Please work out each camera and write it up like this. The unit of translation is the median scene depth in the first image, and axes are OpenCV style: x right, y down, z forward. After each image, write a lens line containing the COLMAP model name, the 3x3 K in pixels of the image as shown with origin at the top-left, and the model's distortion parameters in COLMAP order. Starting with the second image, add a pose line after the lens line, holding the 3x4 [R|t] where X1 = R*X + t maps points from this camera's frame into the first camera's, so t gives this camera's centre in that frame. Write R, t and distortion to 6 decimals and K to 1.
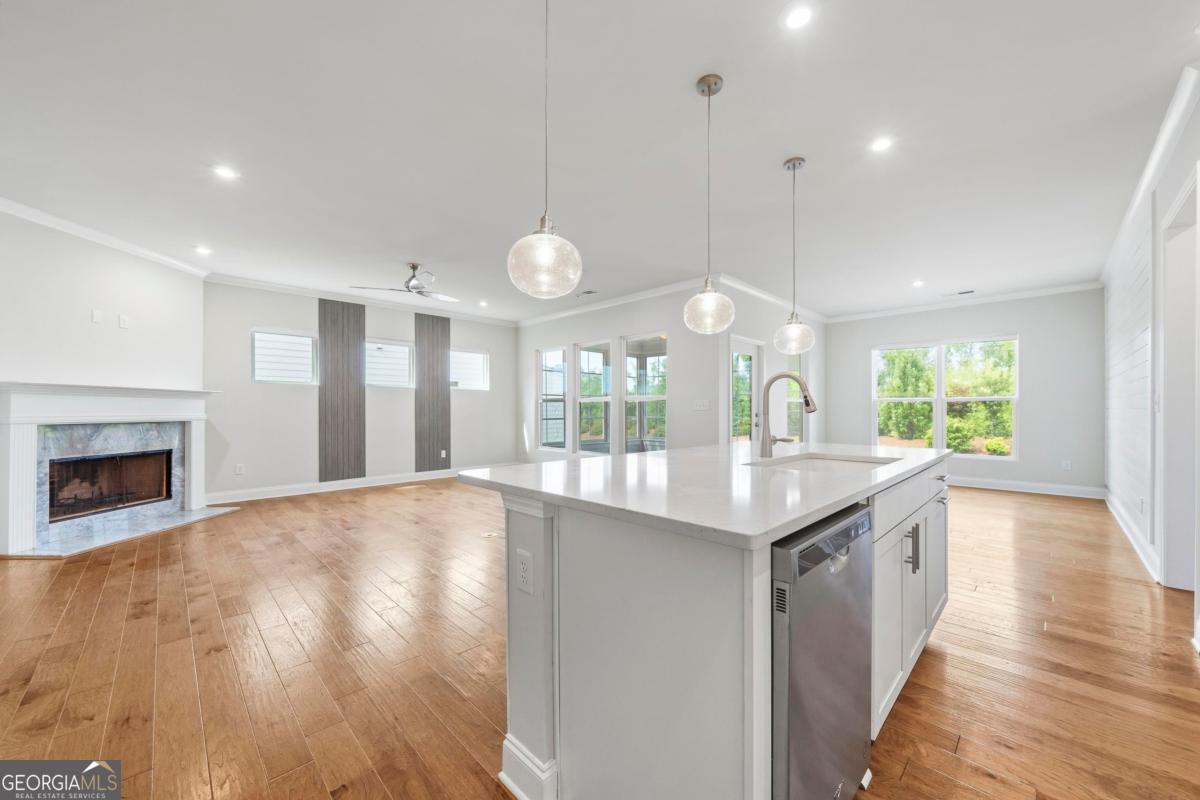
lens RADIAL K [[446.6, 0, 602.7], [0, 446.6, 409.6], [0, 0, 1]] dist [-0.000704, -0.000037]
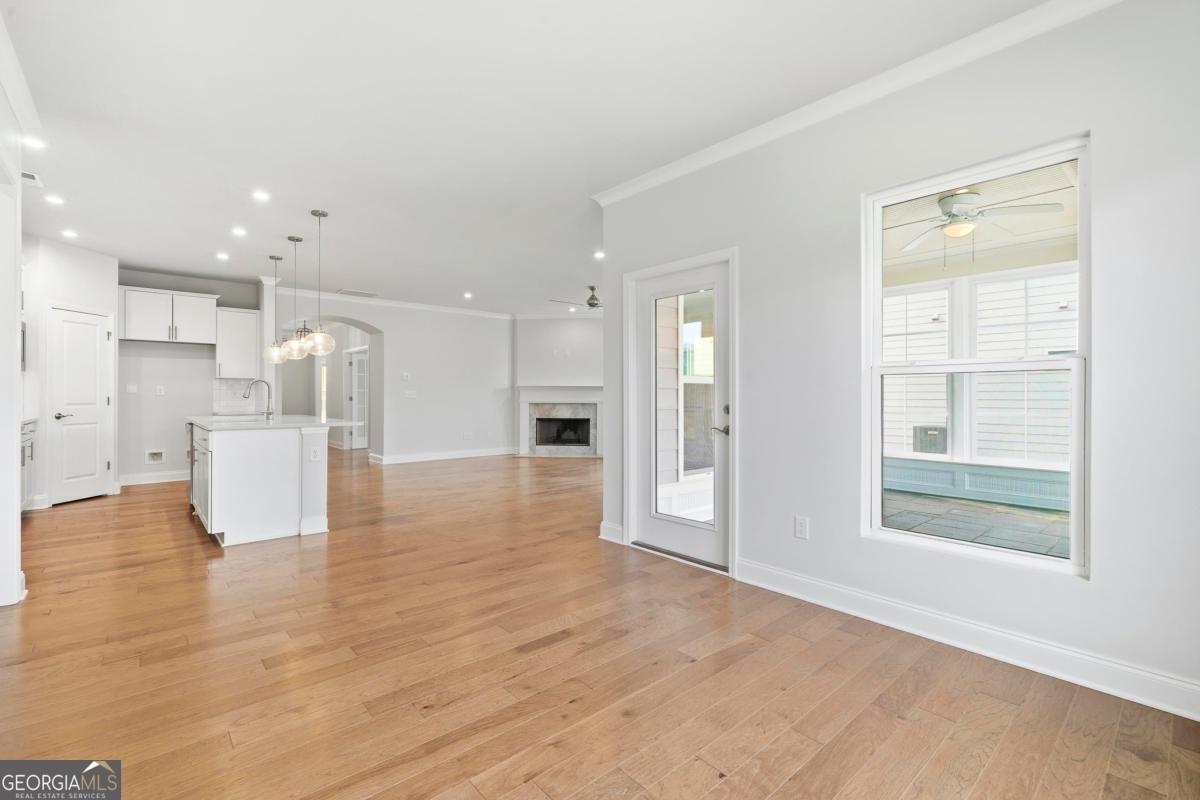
lens RADIAL K [[529.1, 0, 601.9], [0, 529.1, 395.8], [0, 0, 1]] dist [-0.000212, 0.000008]
pose [[-0.058985, -0.003625, -0.998252, 1.265049], [-0.002567, 0.999991, -0.003479, 0.003372], [0.998256, 0.002358, -0.058994, 1.247812]]
